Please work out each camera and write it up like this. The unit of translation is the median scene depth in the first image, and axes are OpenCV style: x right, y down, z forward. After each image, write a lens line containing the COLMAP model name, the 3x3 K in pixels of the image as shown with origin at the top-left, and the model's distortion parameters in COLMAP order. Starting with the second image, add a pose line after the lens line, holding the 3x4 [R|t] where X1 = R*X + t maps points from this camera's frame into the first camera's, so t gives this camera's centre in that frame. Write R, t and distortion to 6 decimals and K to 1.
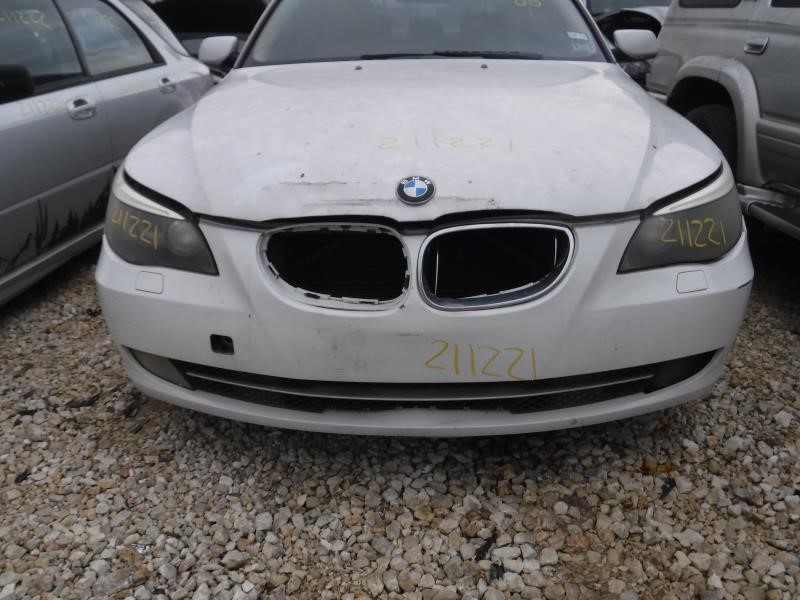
lens RADIAL K [[643.0, 0, 406.4], [0, 643.0, 335.9], [0, 0, 1]] dist [-0.074035, 0.003102]
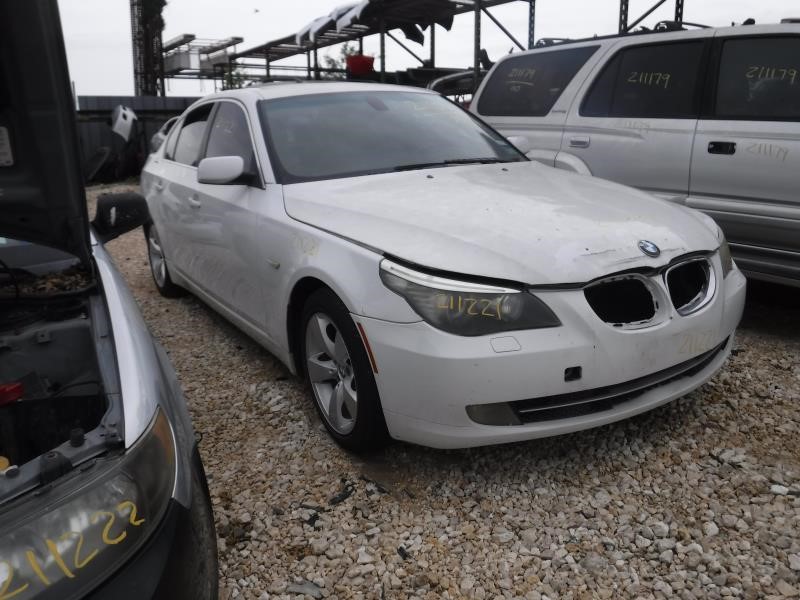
lens RADIAL K [[643.0, 0, 406.4], [0, 643.0, 335.9], [0, 0, 1]] dist [-0.074035, 0.003102]
pose [[0.816282, -0.199823, 0.541991, -1.335566], [0.268361, 0.962047, -0.049483, -0.095383], [-0.511533, 0.185842, 0.838926, 0.006304]]
